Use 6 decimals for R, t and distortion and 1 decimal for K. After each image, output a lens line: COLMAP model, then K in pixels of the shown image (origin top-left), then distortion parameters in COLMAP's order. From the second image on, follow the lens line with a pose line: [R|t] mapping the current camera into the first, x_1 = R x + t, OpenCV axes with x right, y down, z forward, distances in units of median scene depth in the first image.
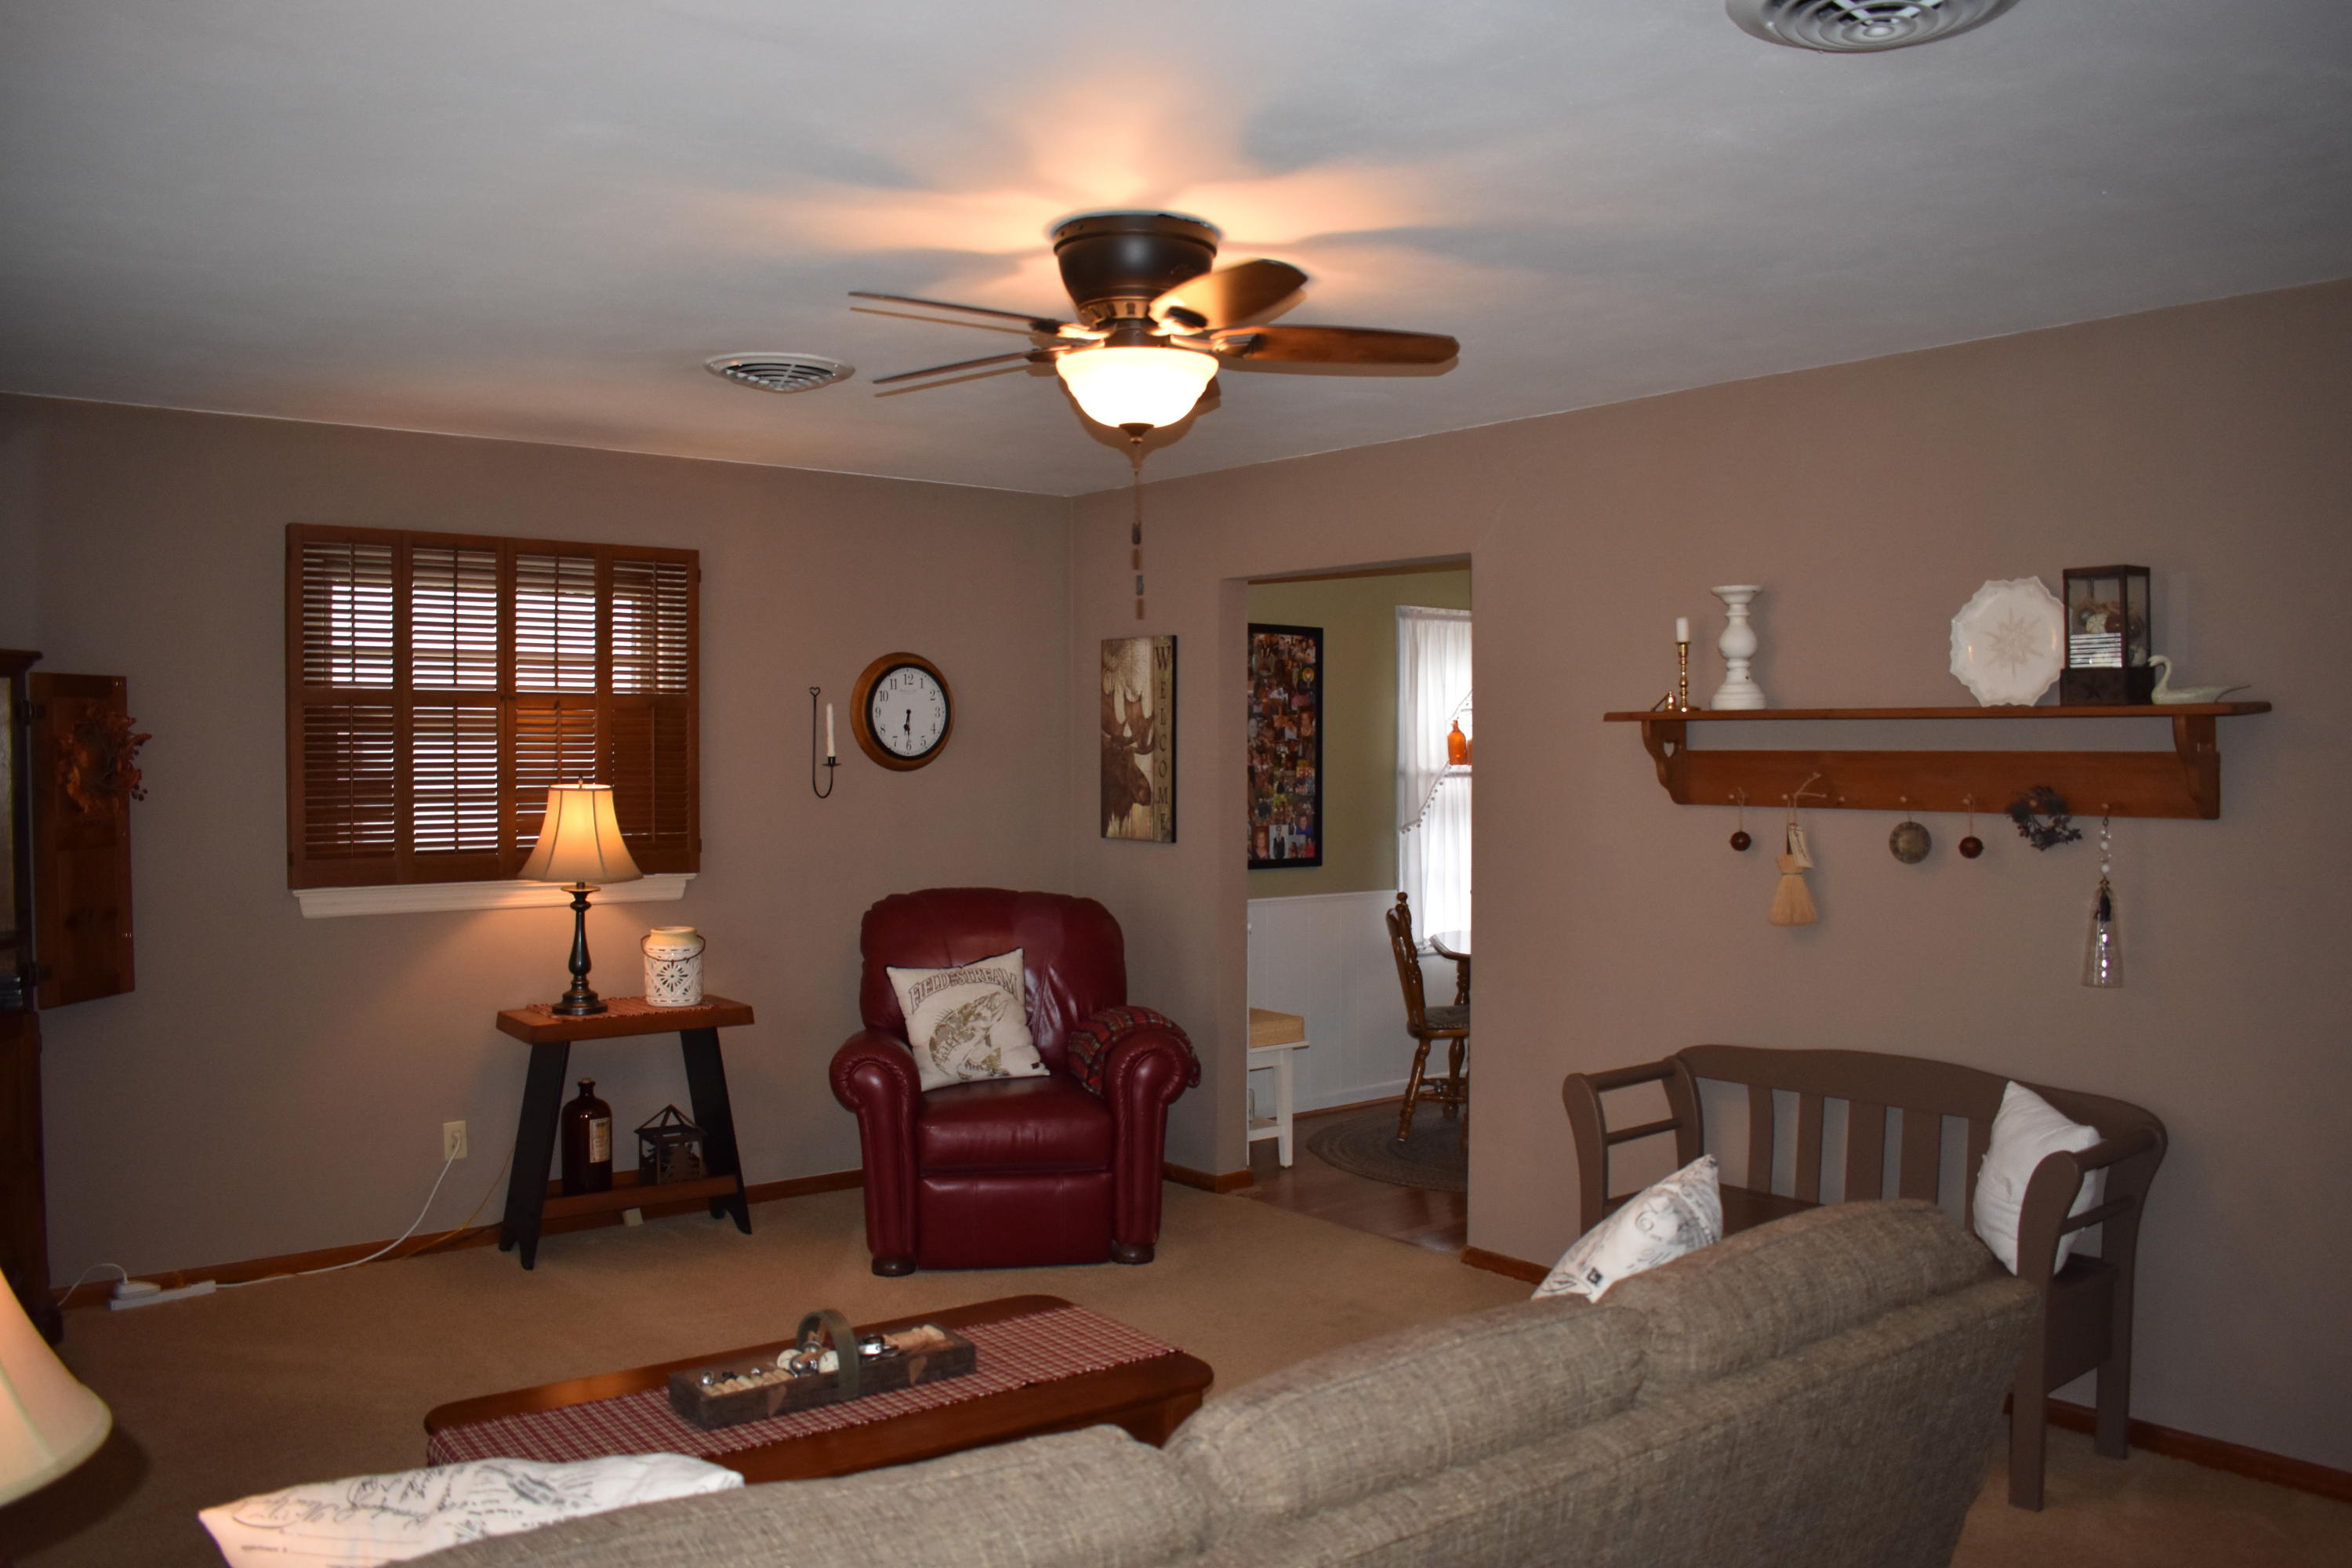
lens RADIAL K [[1856.9, 0, 1176.0], [0, 1856.9, 784.0], [0, 0, 1]] dist [-0.090158, 0.014554]
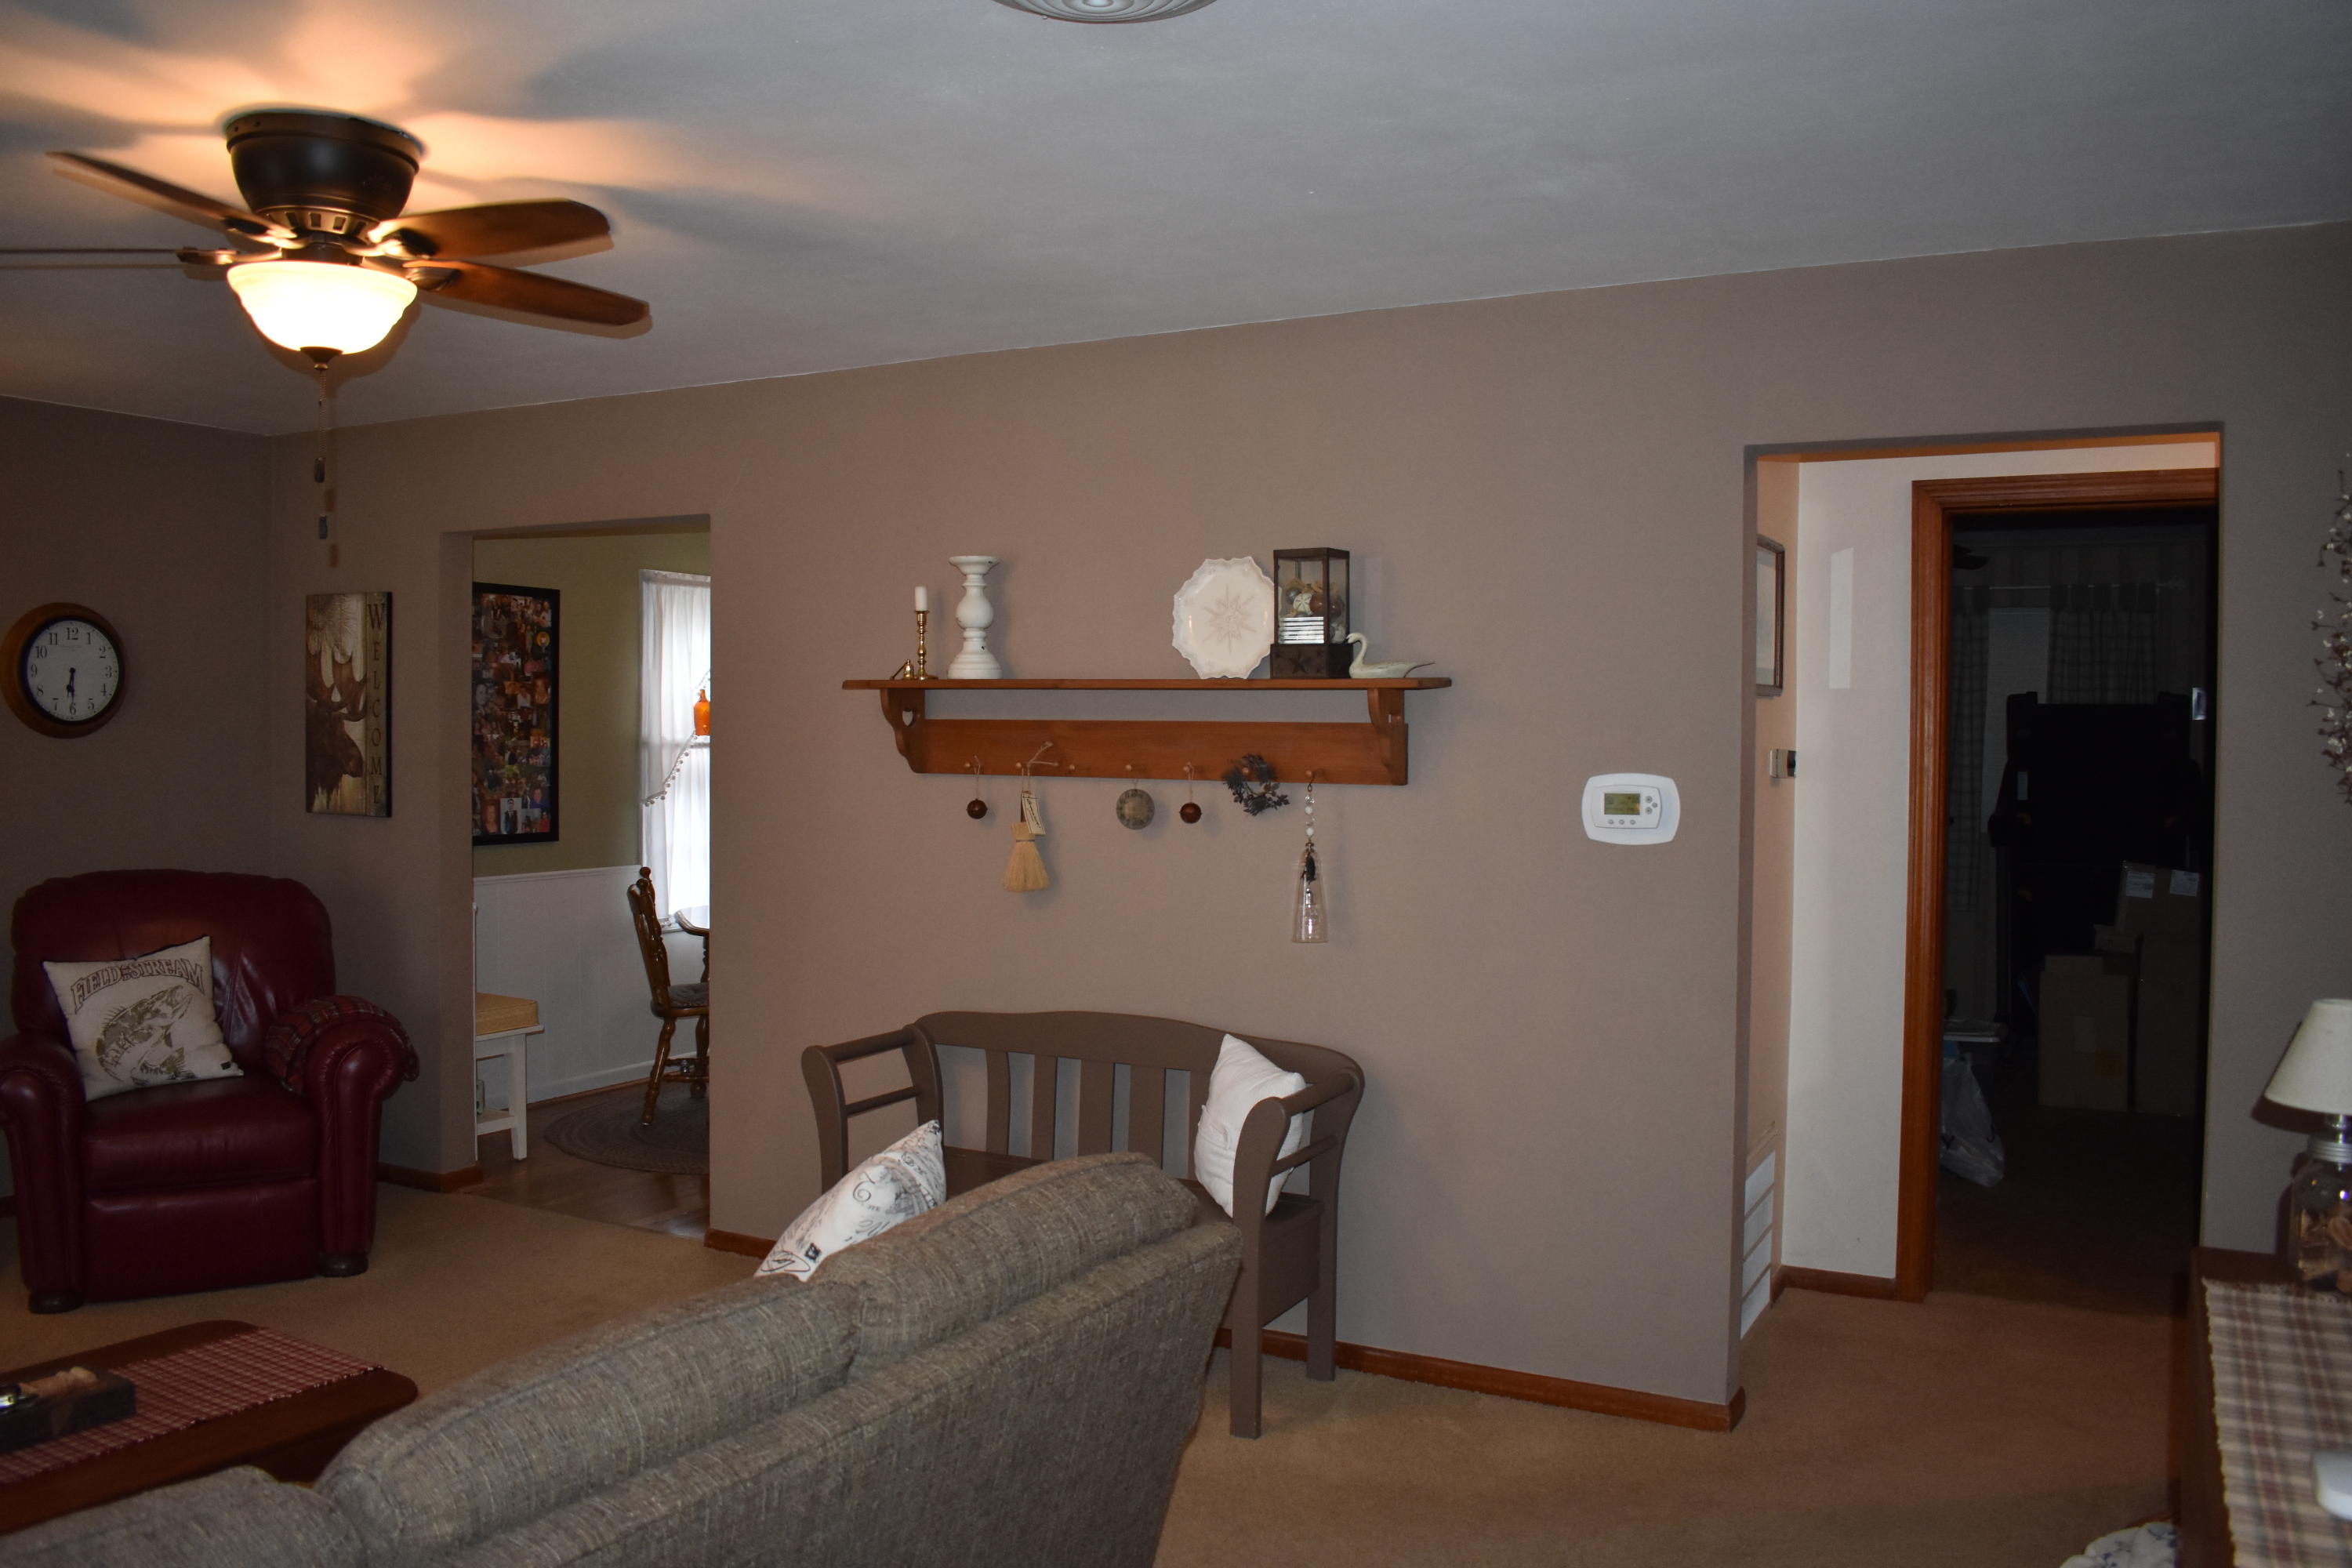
lens RADIAL K [[1856.9, 0, 1176.0], [0, 1856.9, 784.0], [0, 0, 1]] dist [-0.090158, 0.014554]
pose [[0.924693, -0.003096, 0.380702, 0.022698], [-0.001779, 0.999921, 0.012455, 0.004907], [-0.380710, -0.012194, 0.924614, 0.018376]]
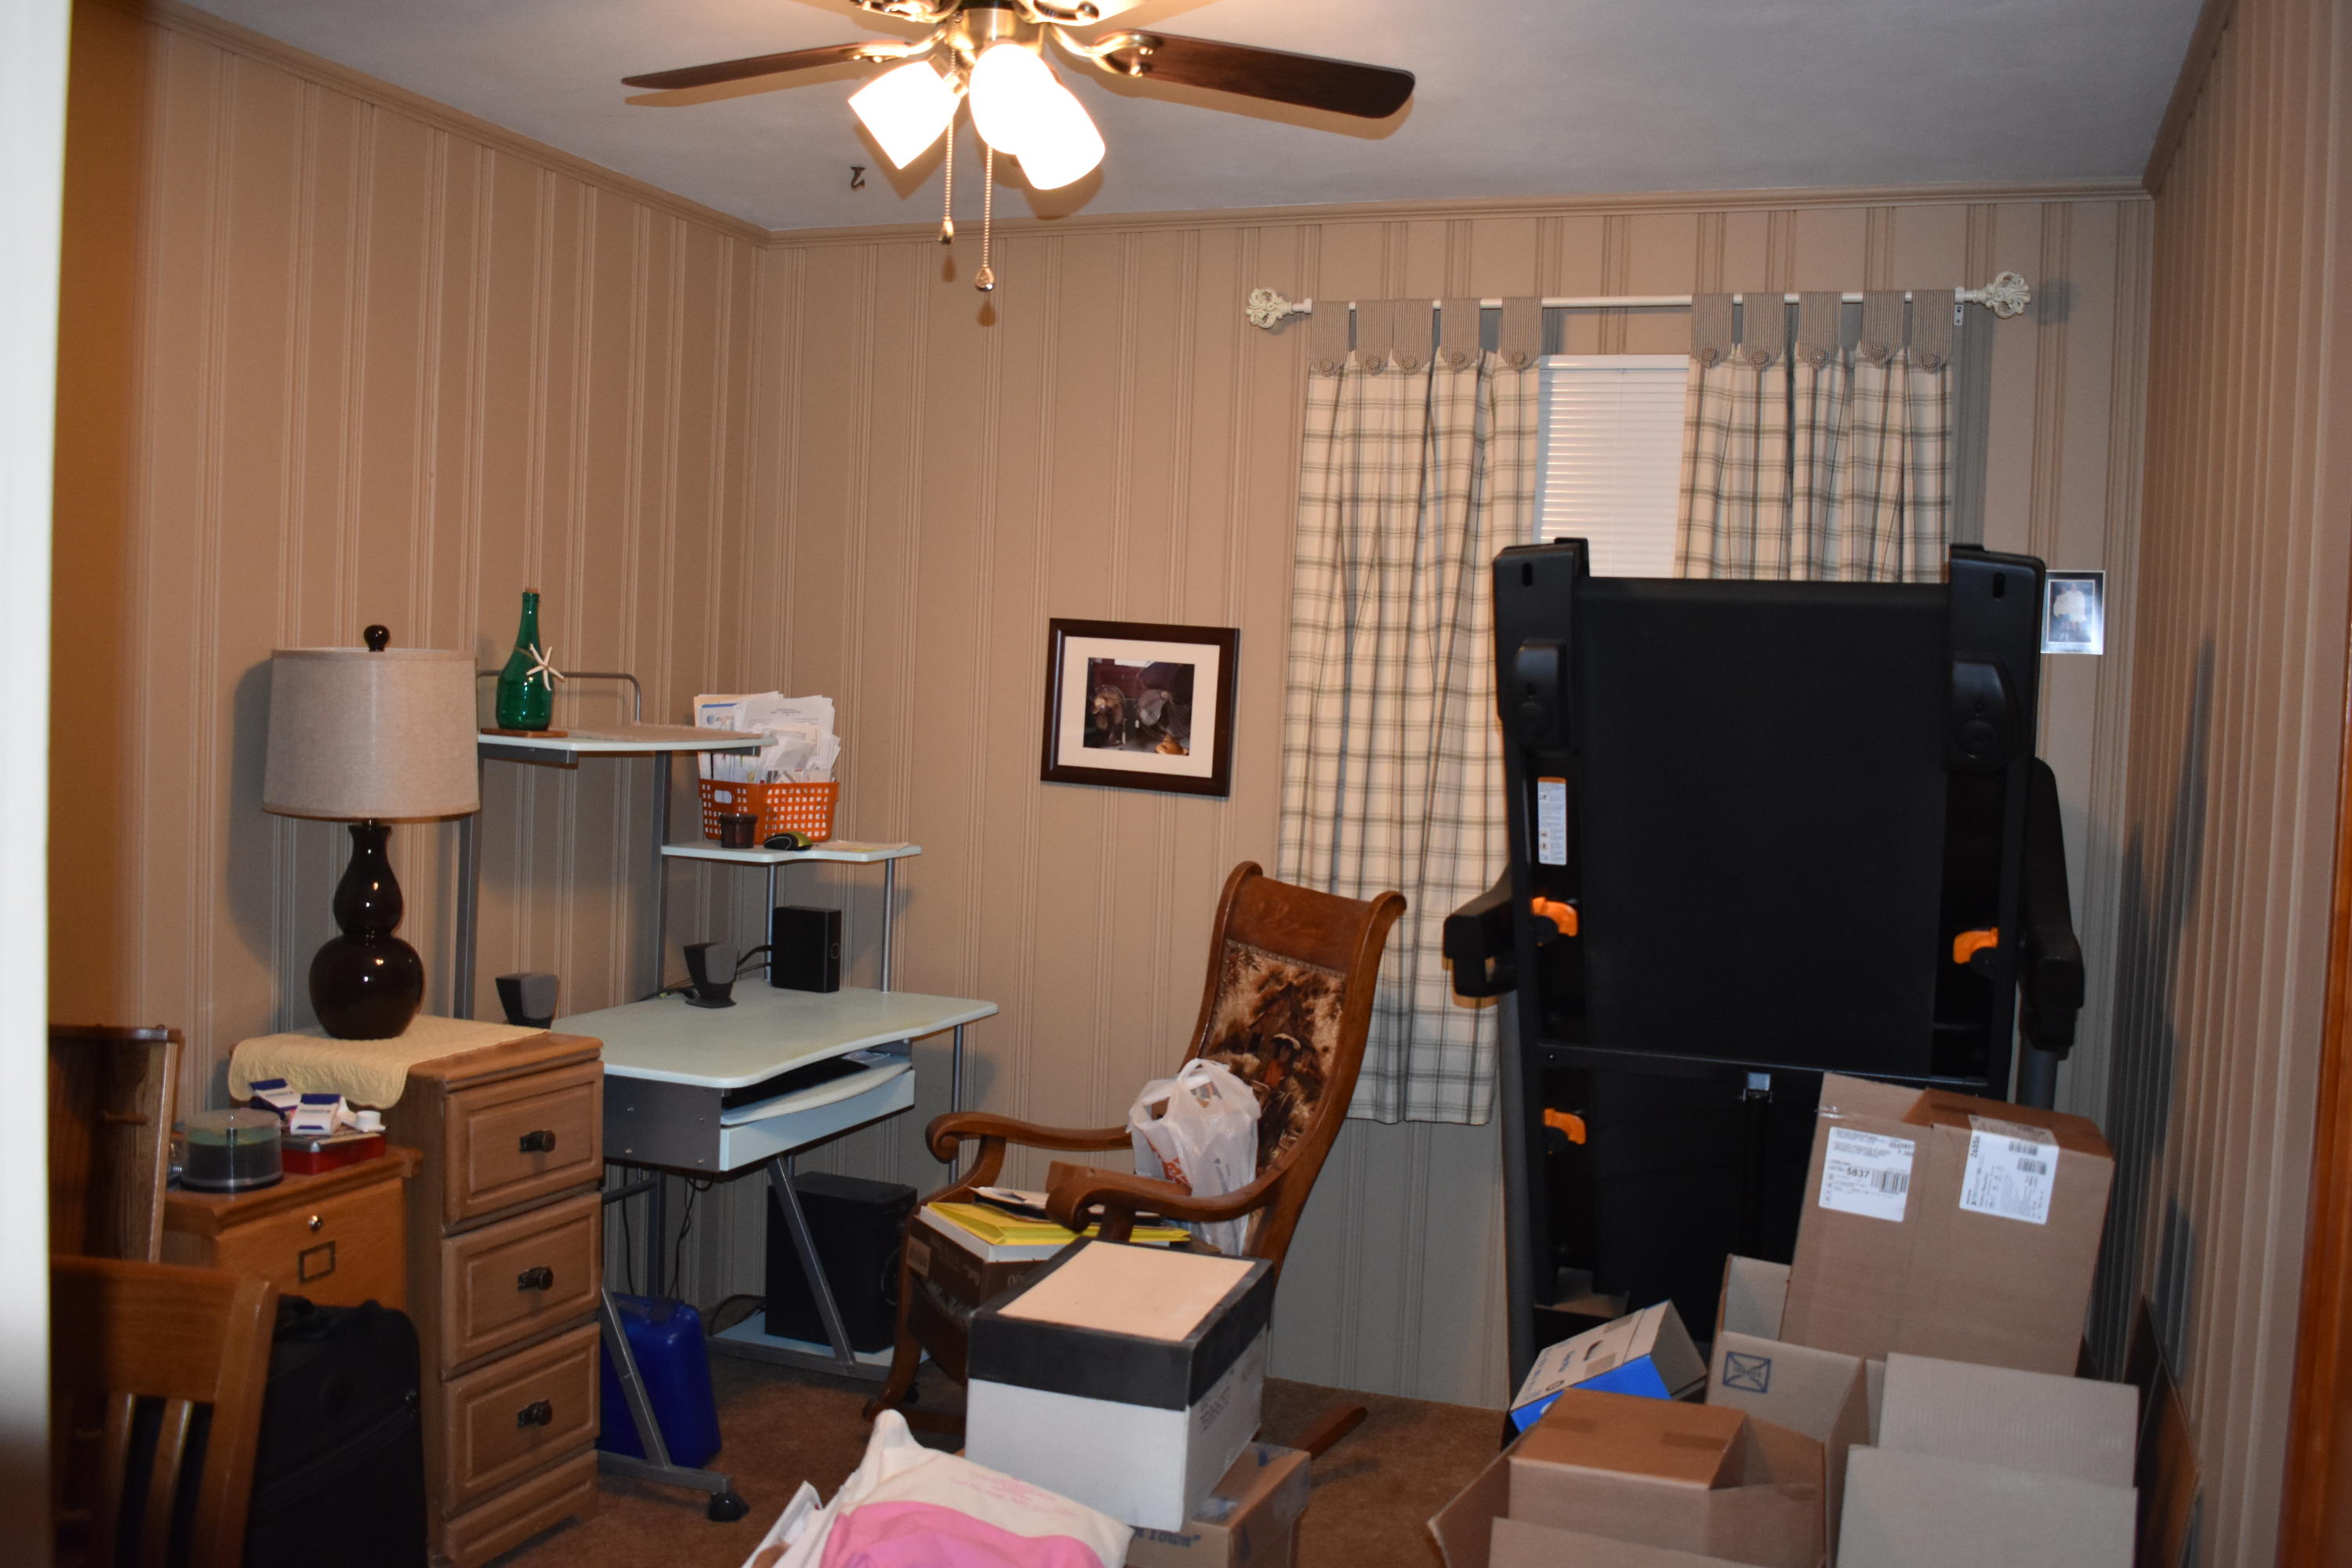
lens RADIAL K [[2178.2, 0, 1176.0], [0, 2178.2, 784.0], [0, 0, 1]] dist [-0.000024, -0.000559]
pose [[0.856167, 0.009465, 0.516613, 0.118700], [-0.030517, 0.999013, 0.032273, 0.003986], [-0.515797, -0.043396, 0.855611, 0.095808]]
